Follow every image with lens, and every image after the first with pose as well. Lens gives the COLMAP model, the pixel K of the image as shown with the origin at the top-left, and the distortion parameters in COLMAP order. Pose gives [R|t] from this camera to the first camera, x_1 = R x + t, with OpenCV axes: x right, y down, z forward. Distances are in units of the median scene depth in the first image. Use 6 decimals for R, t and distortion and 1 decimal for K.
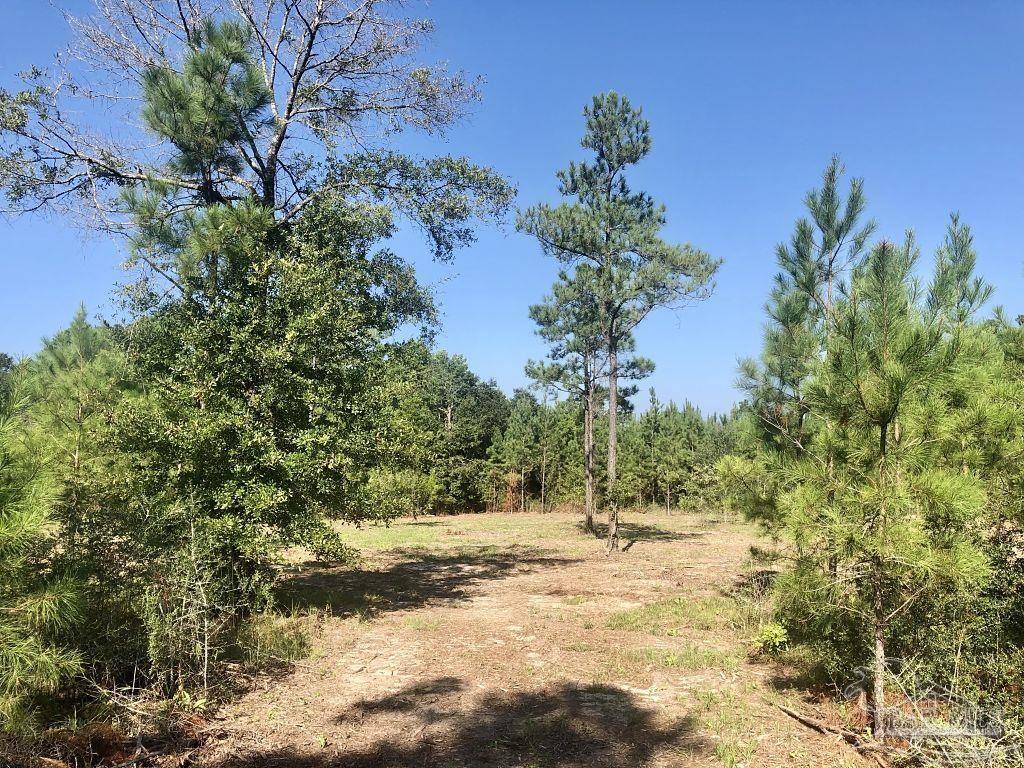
lens RADIAL K [[850.8, 0, 497.7], [0, 850.8, 350.6], [0, 0, 1]] dist [0.030434, -0.016955]
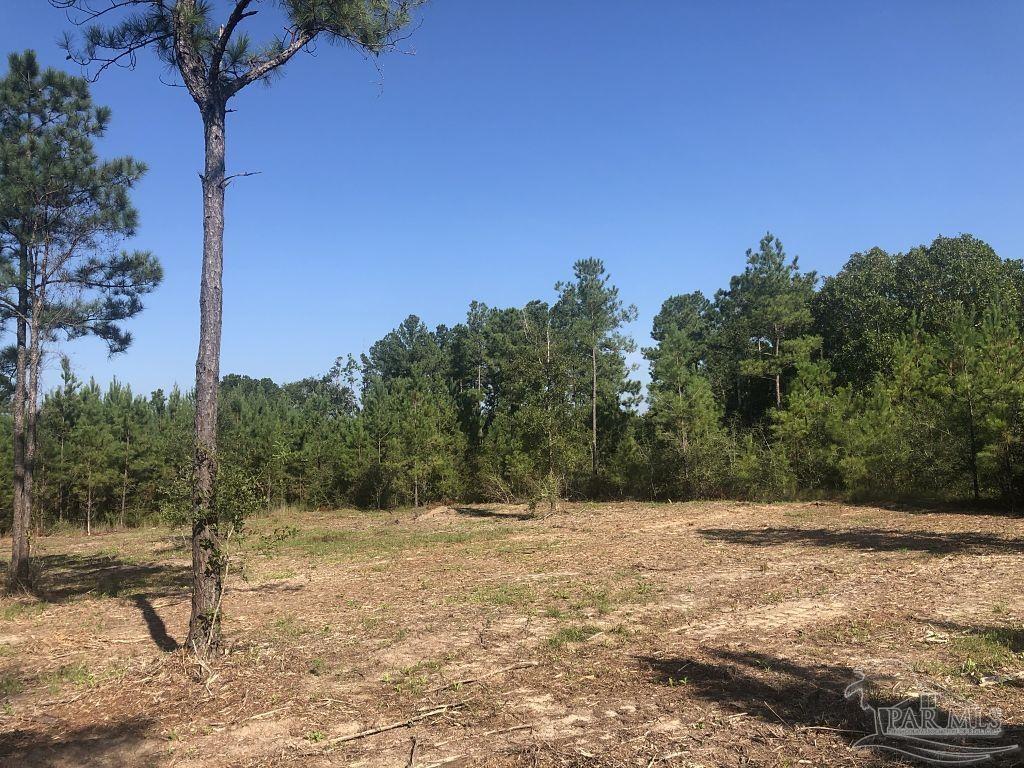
lens RADIAL K [[850.8, 0, 511.6], [0, 850.8, 370.3], [0, 0, 1]] dist [0.030434, -0.016955]
pose [[0.757751, 0.033720, 0.651672, -0.002546], [-0.046041, 0.998938, 0.001846, 0.033106], [-0.650918, -0.031403, 0.758498, 0.201116]]
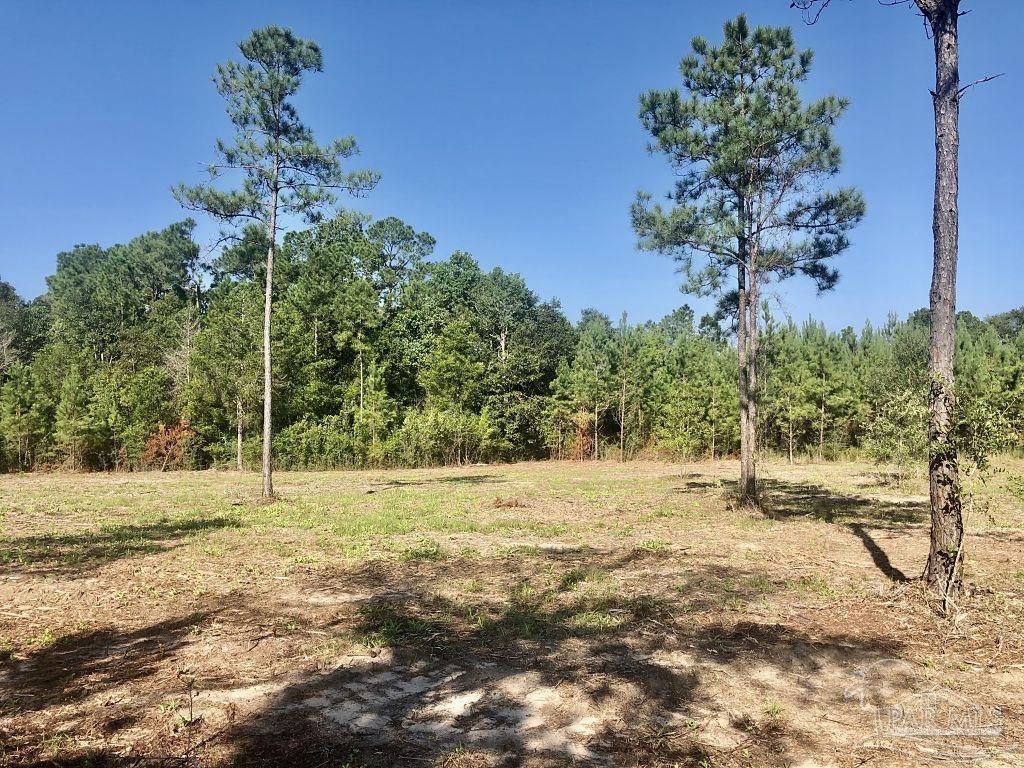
lens RADIAL K [[850.8, 0, 507.1], [0, 850.8, 380.9], [0, 0, 1]] dist [0.030434, -0.016955]
pose [[0.998377, -0.008225, -0.056349, -0.008299], [0.013813, 0.994940, 0.099515, 0.033912], [0.055245, -0.100132, 0.993439, 0.201808]]
